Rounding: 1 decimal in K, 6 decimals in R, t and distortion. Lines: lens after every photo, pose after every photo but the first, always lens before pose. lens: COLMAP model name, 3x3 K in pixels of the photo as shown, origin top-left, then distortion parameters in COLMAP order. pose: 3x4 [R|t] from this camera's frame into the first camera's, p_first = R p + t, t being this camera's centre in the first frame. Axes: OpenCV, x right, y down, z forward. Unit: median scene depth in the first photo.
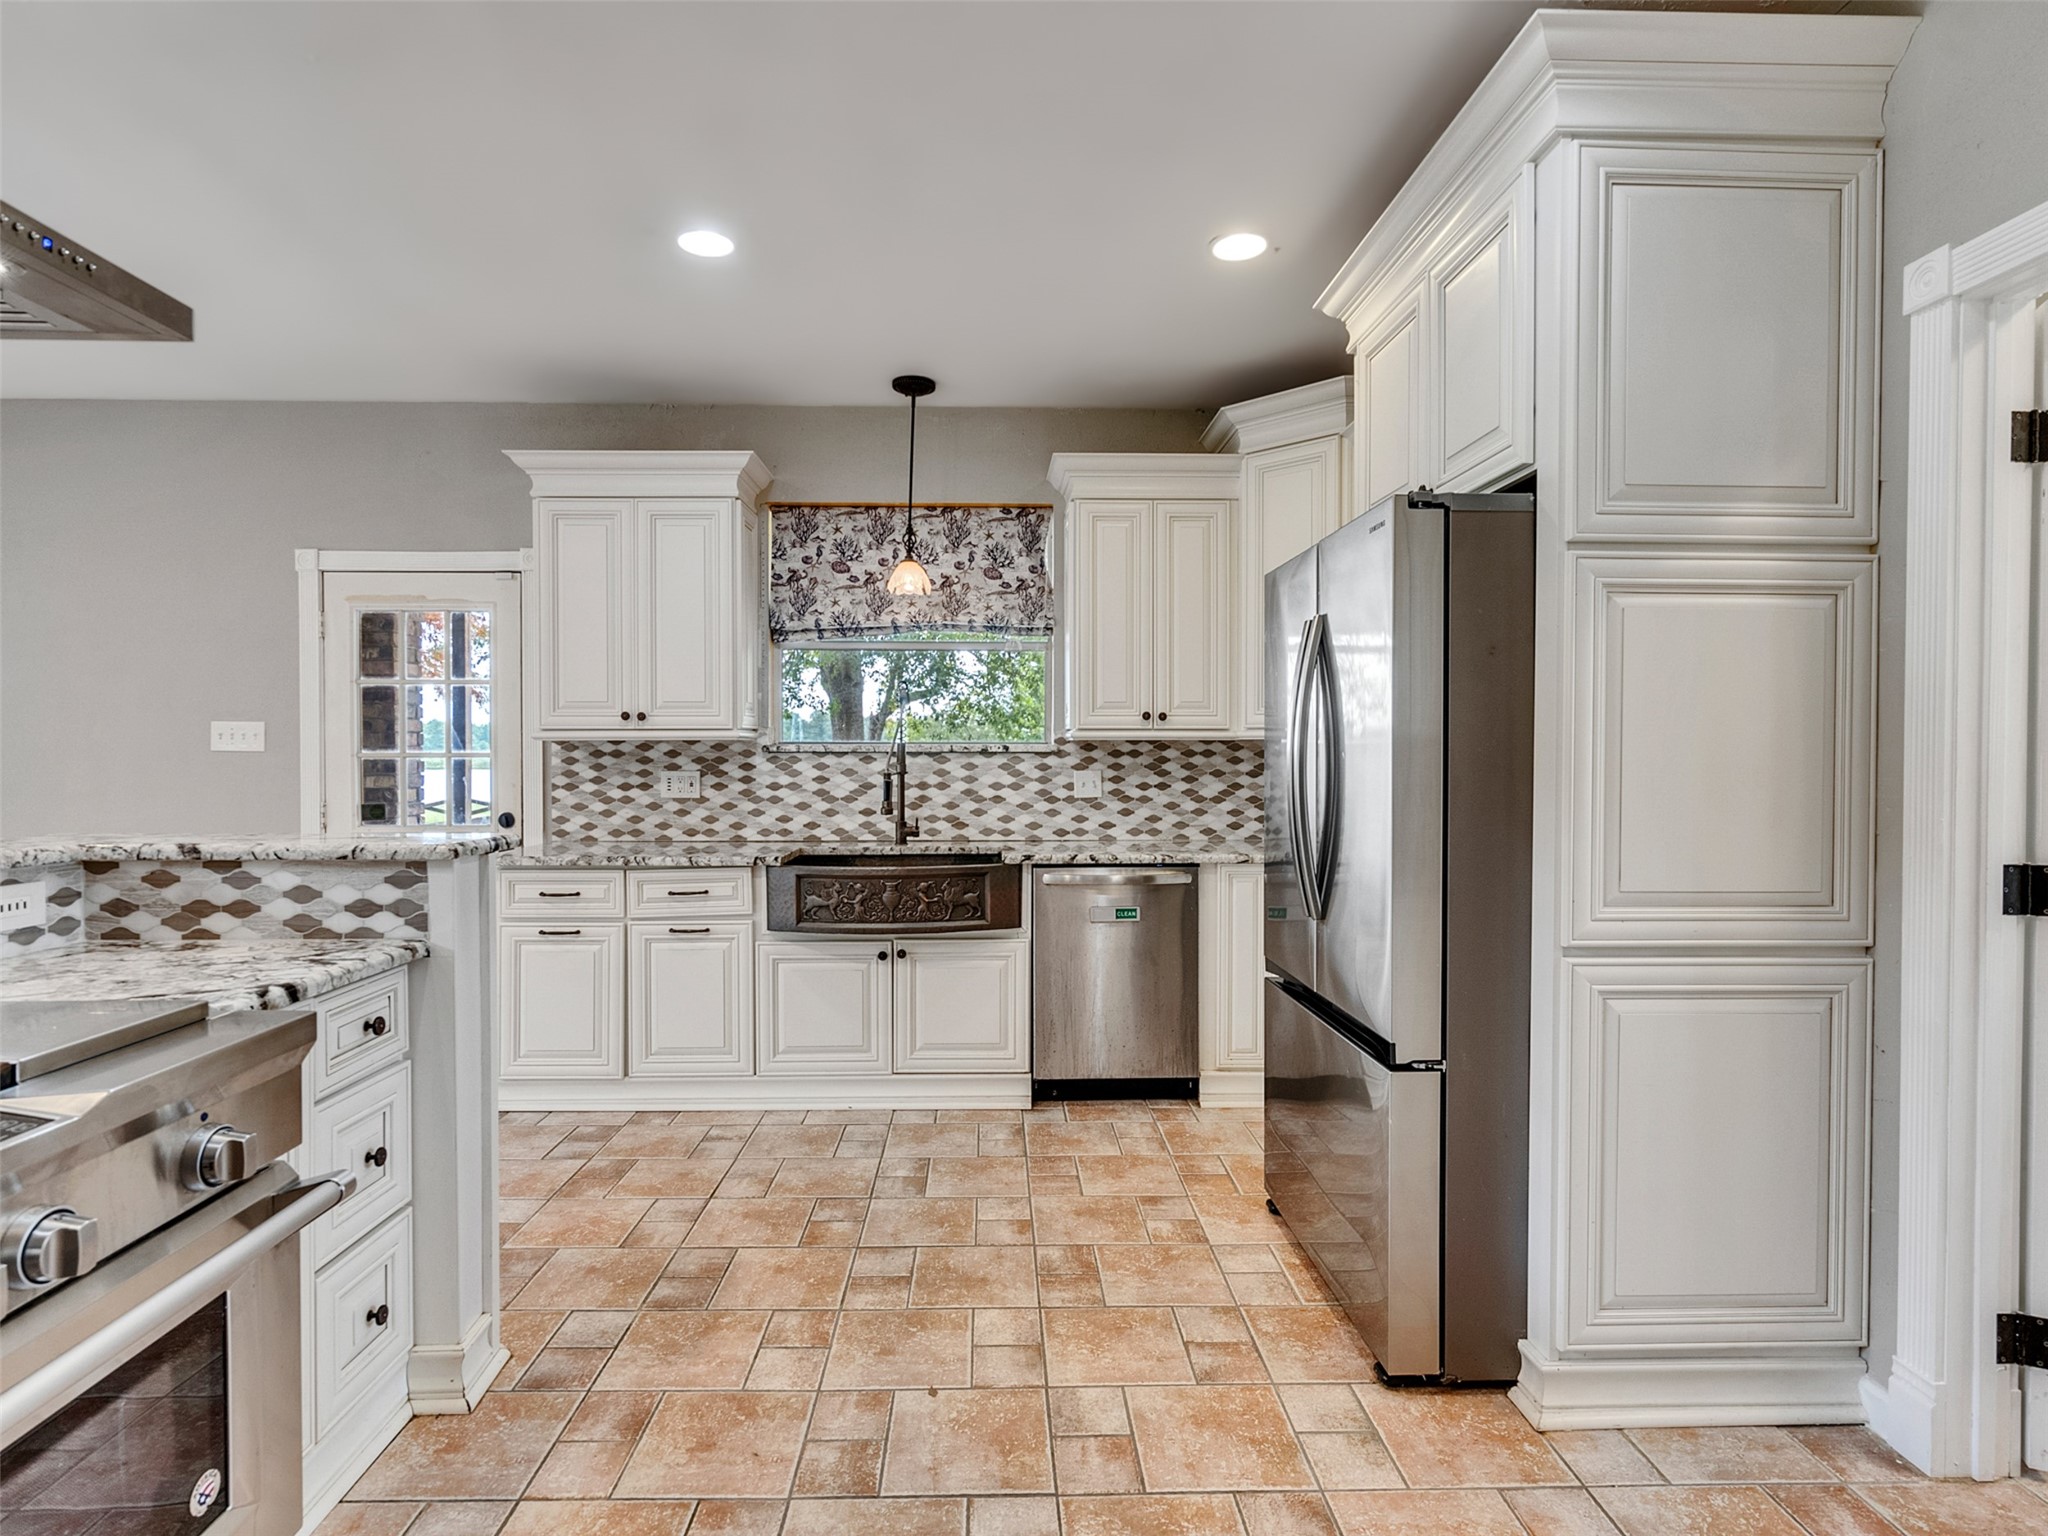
lens RADIAL K [[1049.1, 0, 1010.0], [0, 1049.1, 760.9], [0, 0, 1]] dist [-0.005409, 0.002668]
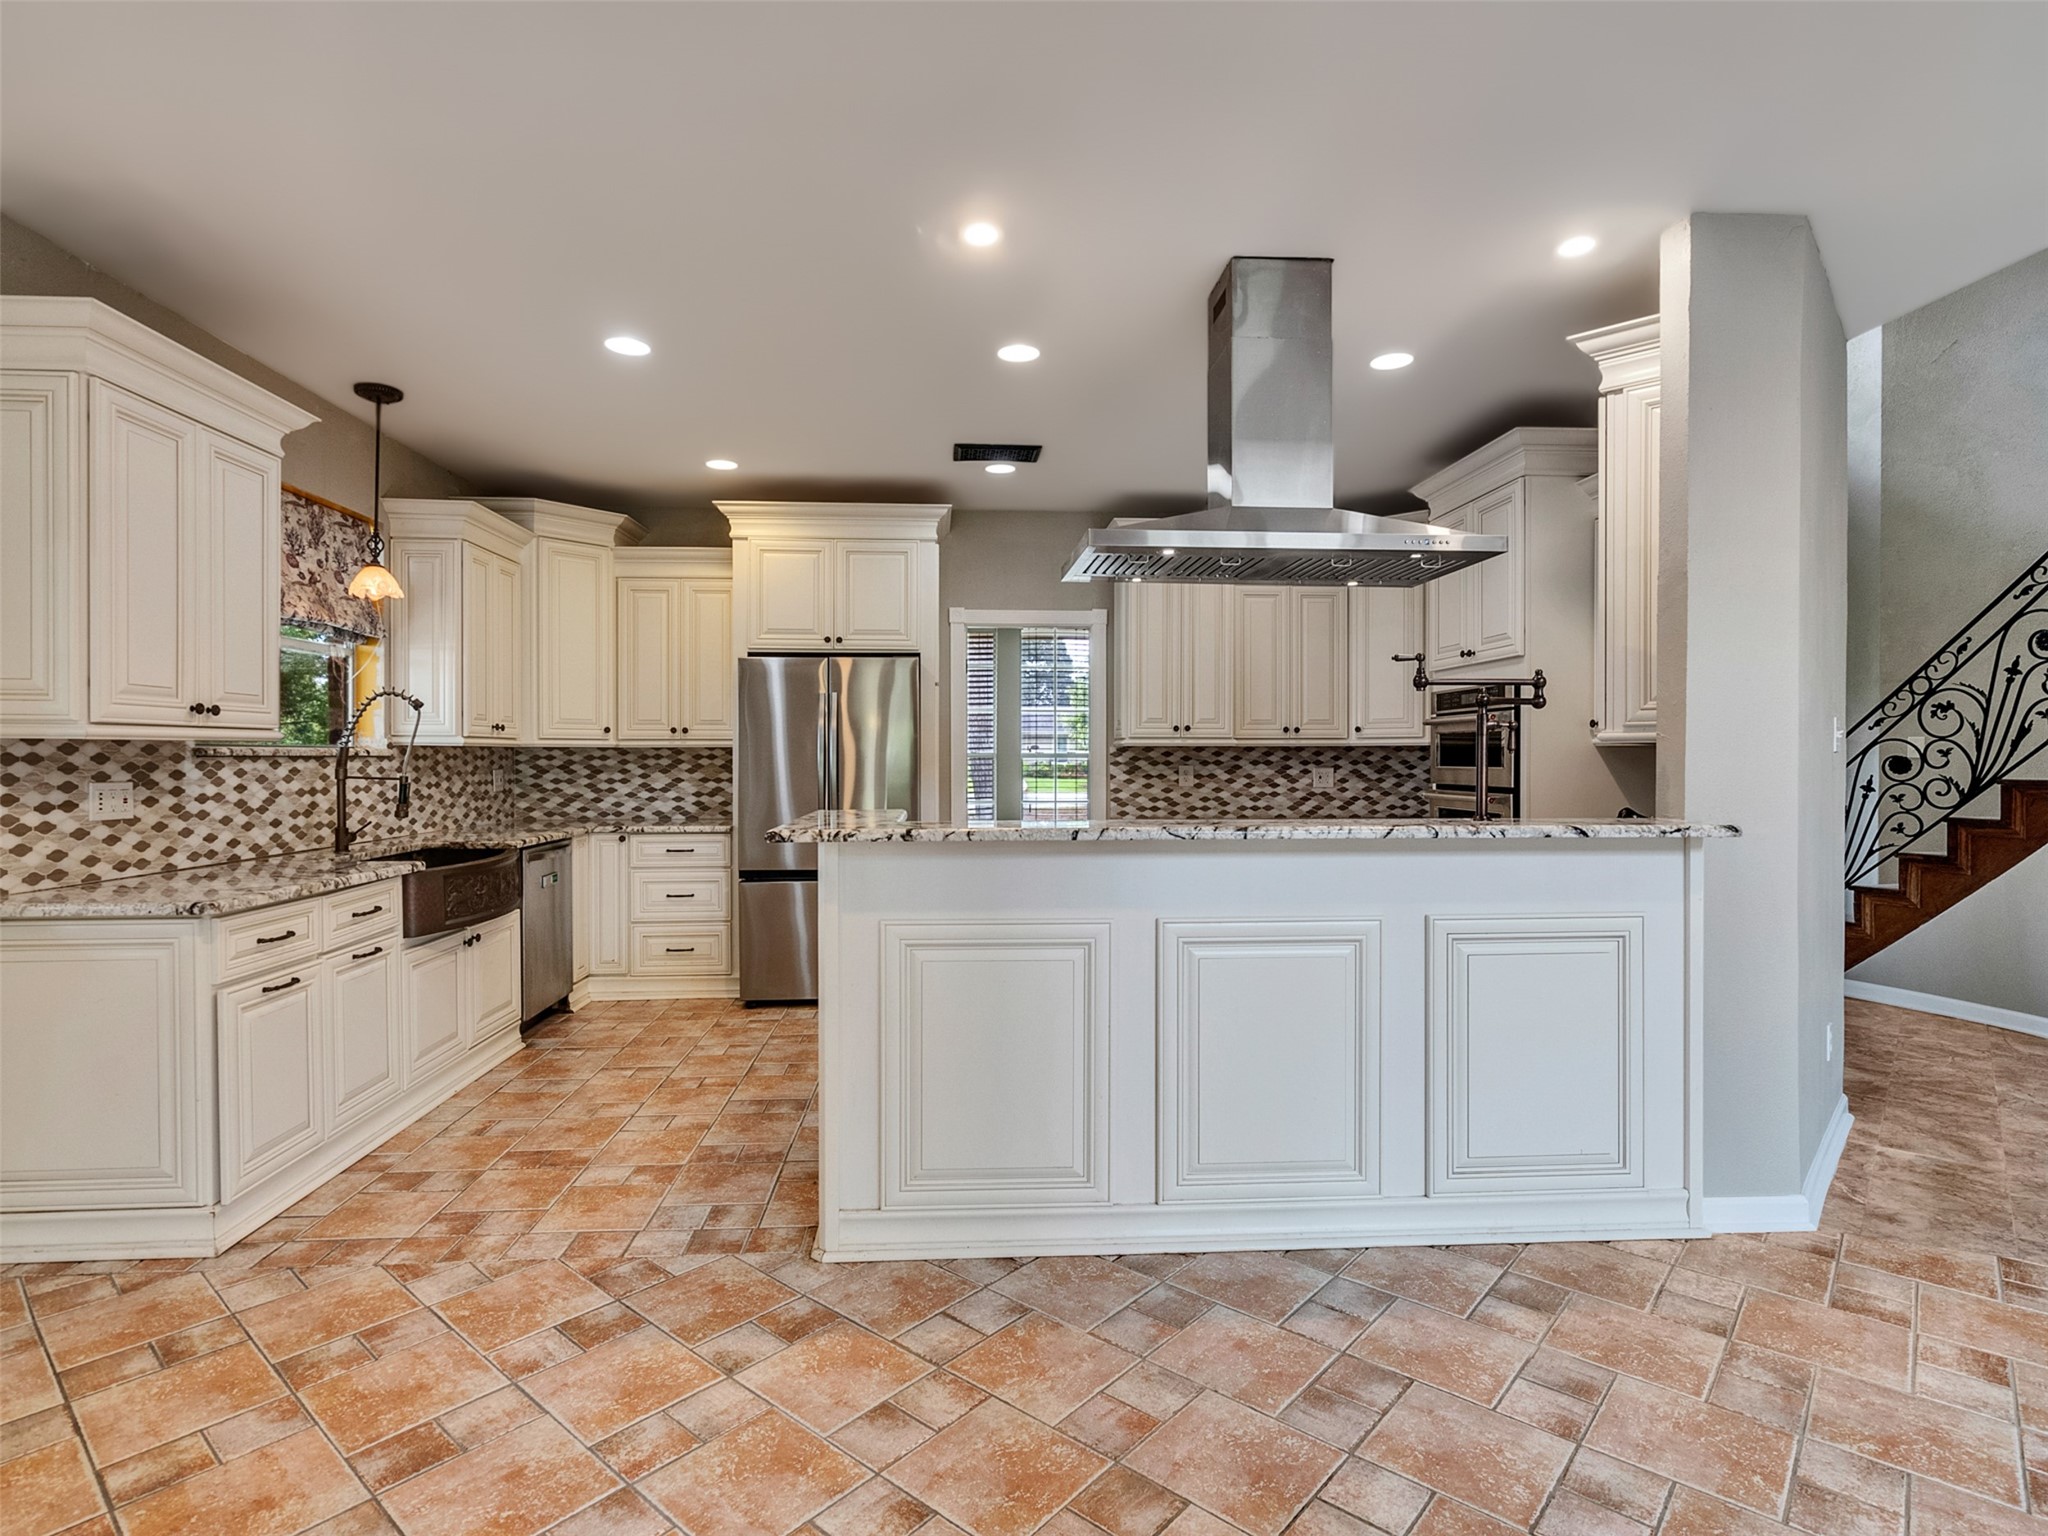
lens RADIAL K [[1049.1, 0, 1007.7], [0, 1049.1, 764.9], [0, 0, 1]] dist [-0.005409, 0.002668]
pose [[-0.037859, -0.008470, 0.999247, -1.053867], [0.009448, 0.999916, 0.008833, -0.002886], [-0.999238, 0.009775, -0.037776, 0.411514]]
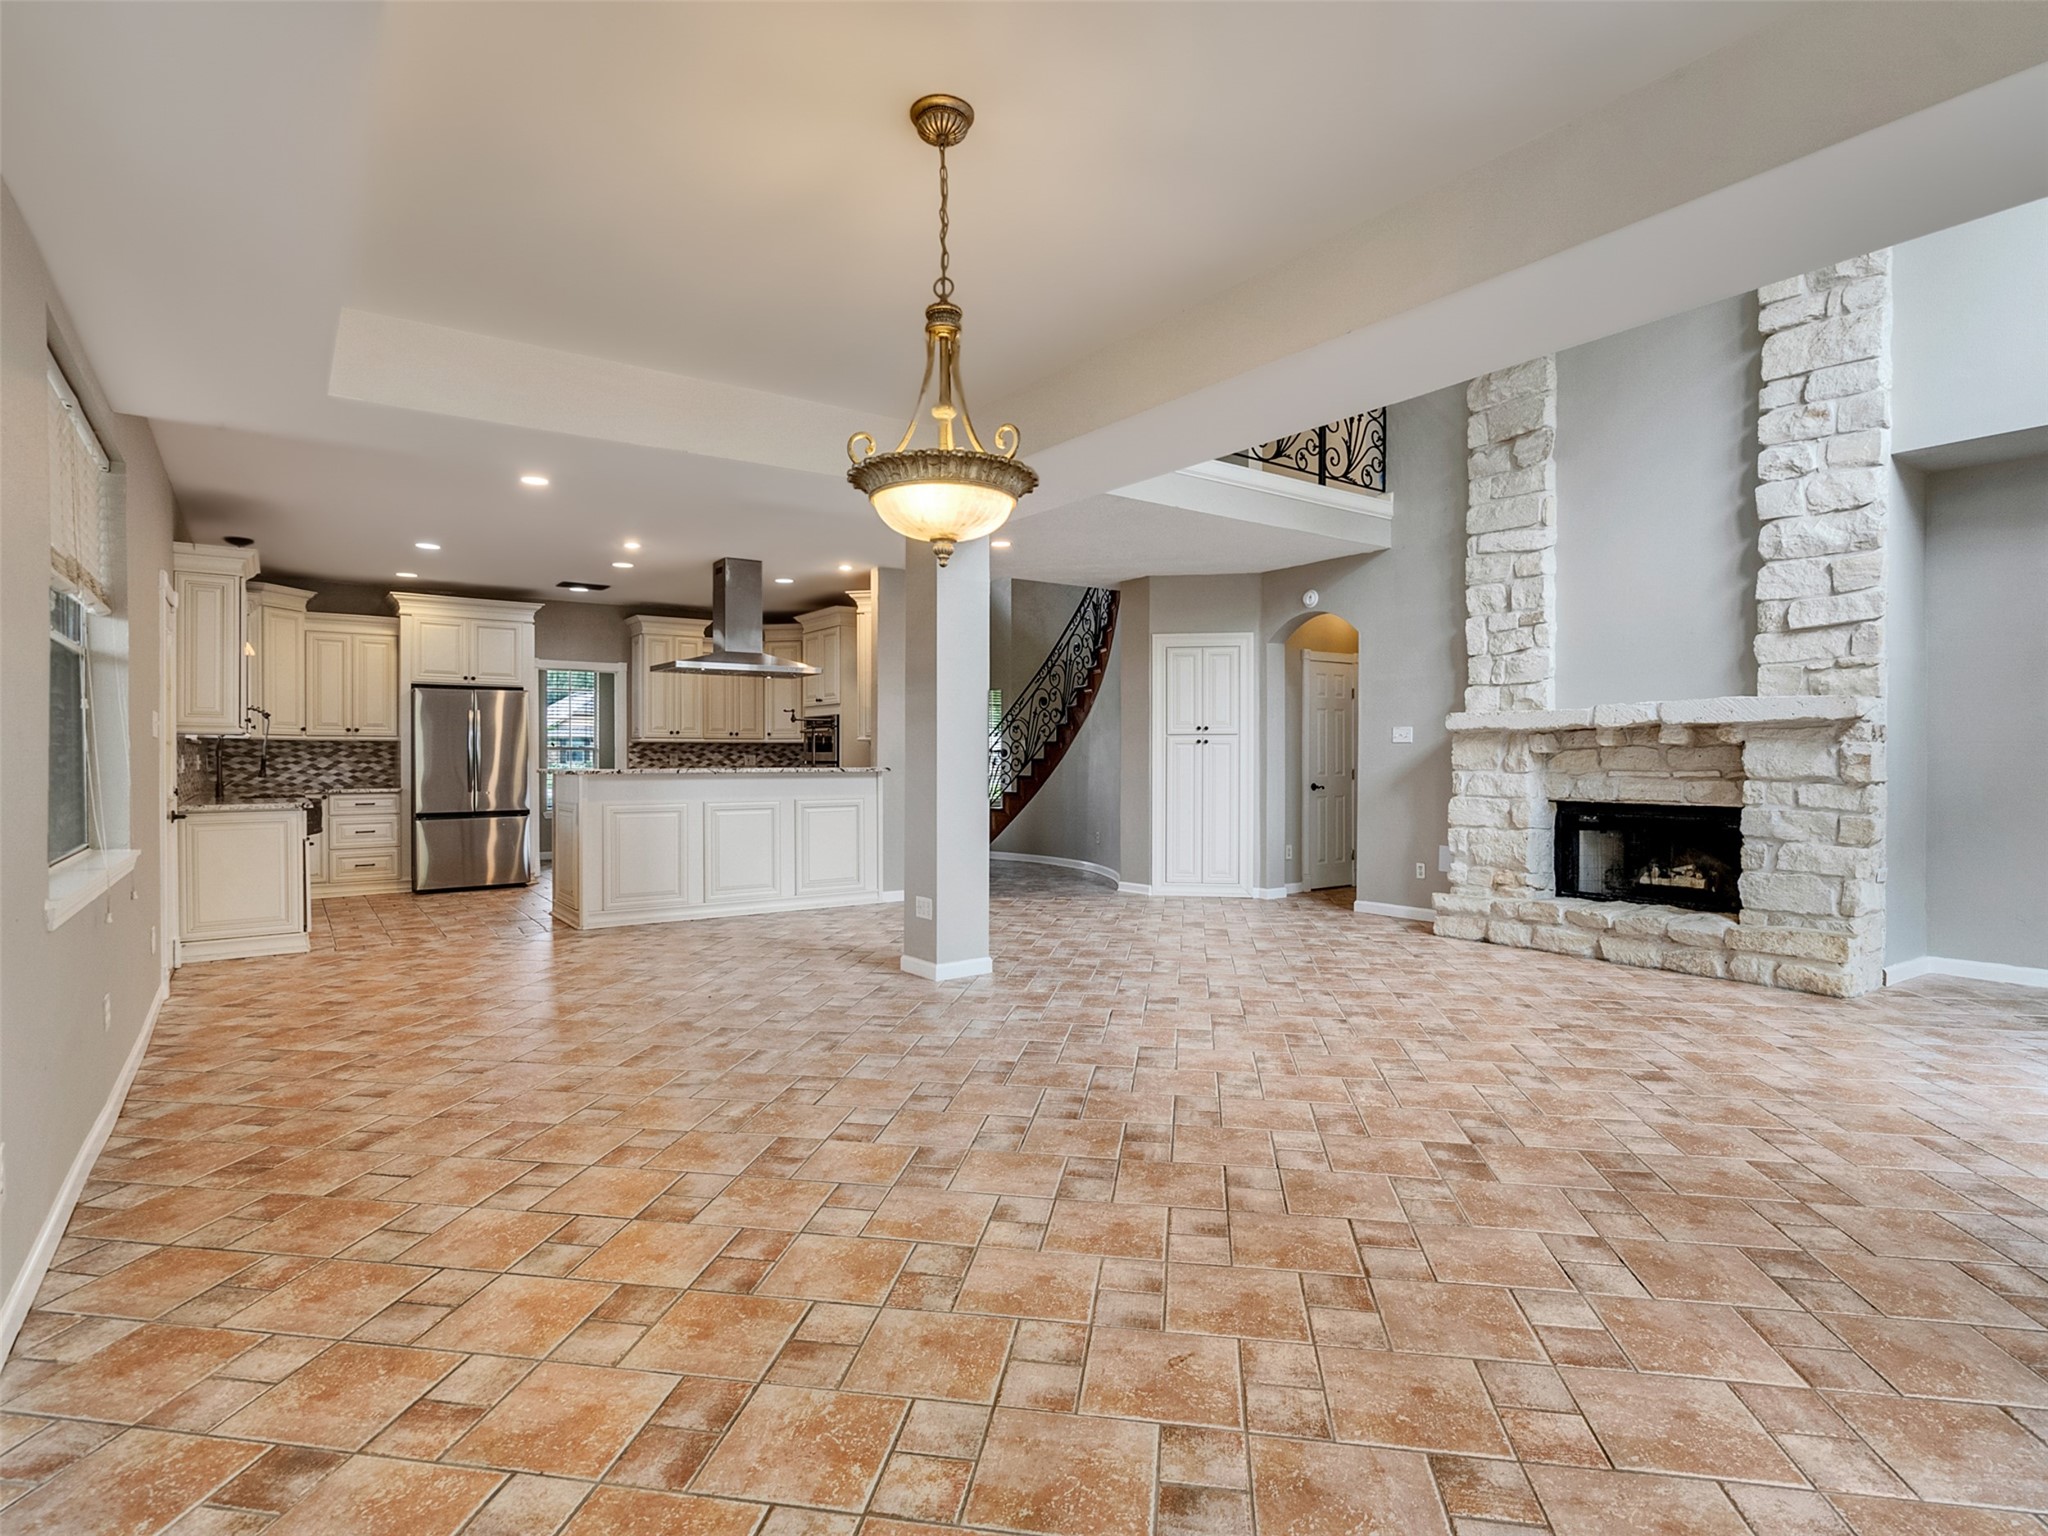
lens RADIAL K [[1049.1, 0, 1011.1], [0, 1049.1, 764.3], [0, 0, 1]] dist [-0.005409, 0.002668]
pose [[-0.560489, -0.006410, 0.828137, -2.187966], [0.007446, 0.999891, 0.012779, 0.013081], [-0.828128, 0.013328, -0.560380, 0.861246]]
